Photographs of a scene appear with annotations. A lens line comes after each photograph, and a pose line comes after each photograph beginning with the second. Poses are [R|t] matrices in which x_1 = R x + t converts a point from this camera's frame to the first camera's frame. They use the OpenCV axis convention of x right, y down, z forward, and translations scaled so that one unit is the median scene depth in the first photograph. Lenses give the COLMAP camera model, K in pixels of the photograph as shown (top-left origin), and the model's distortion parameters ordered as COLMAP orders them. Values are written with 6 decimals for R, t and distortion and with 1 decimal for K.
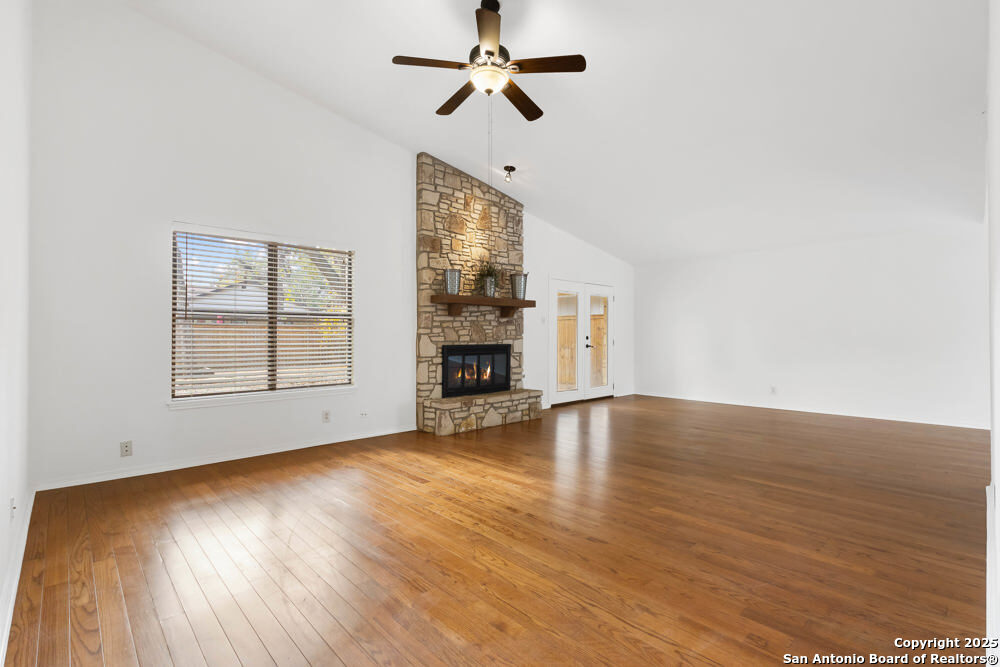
lens RADIAL K [[470.6, 0, 496.6], [0, 470.6, 325.2], [0, 0, 1]] dist [-0.001527, 0.000171]
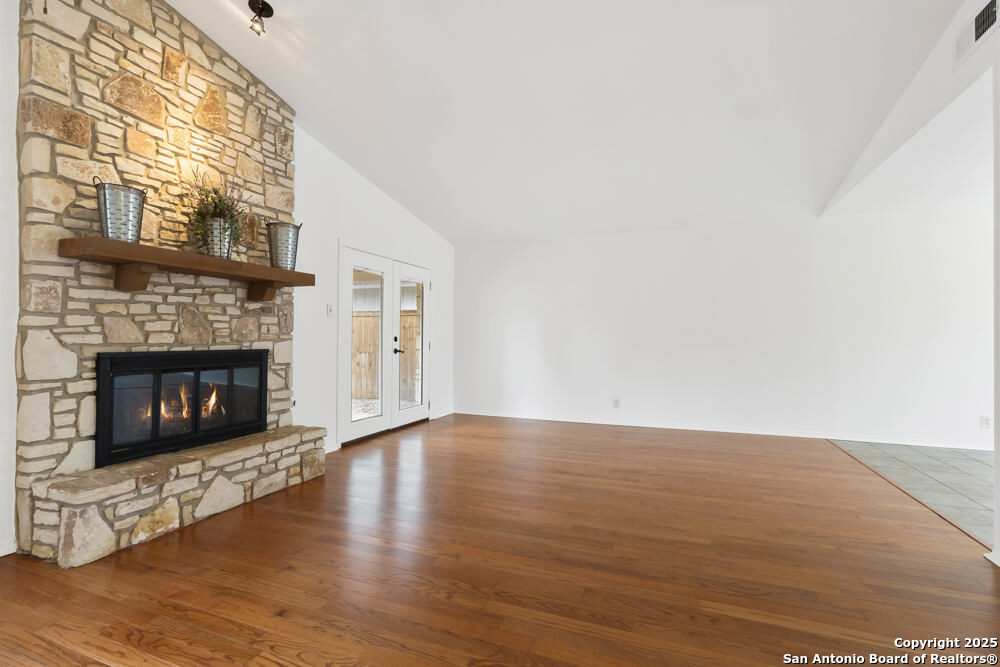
lens RADIAL K [[470.6, 0, 480.1], [0, 470.6, 337.4], [0, 0, 1]] dist [-0.001527, 0.000171]
pose [[0.920176, 0.005204, 0.391472, 0.046245], [-0.012934, 0.999770, 0.017113, 0.013963], [-0.391292, -0.020810, 0.920031, 0.410911]]
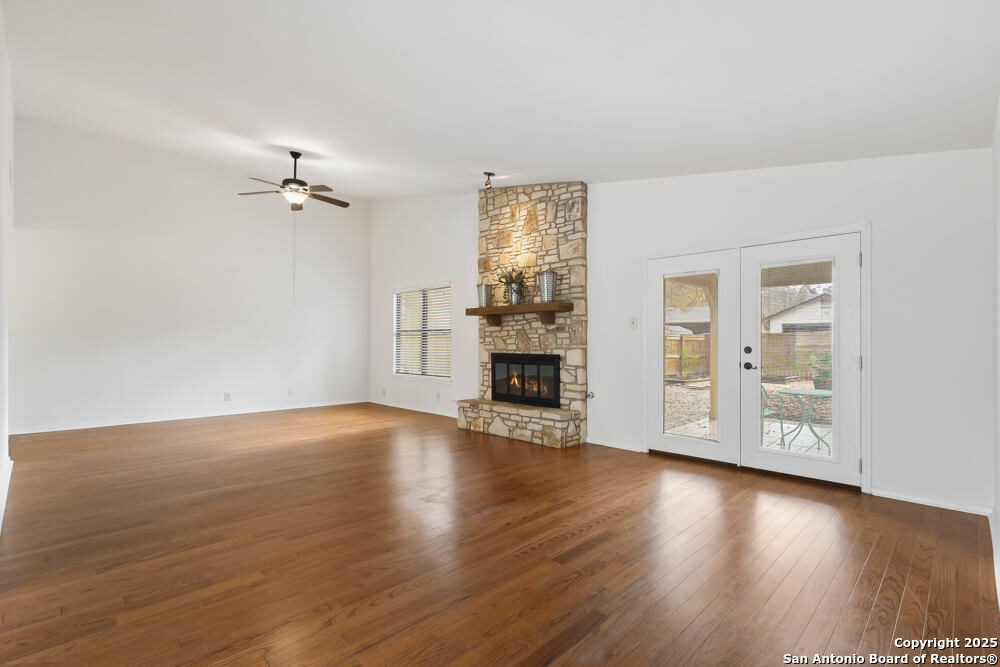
lens RADIAL K [[470.6, 0, 501.4], [0, 470.6, 331.5], [0, 0, 1]] dist [-0.001527, 0.000171]
pose [[0.022032, -0.018858, -0.999579, 0.949701], [0.022495, 0.999578, -0.018362, 0.012321], [0.999504, -0.022081, 0.022447, 0.946176]]
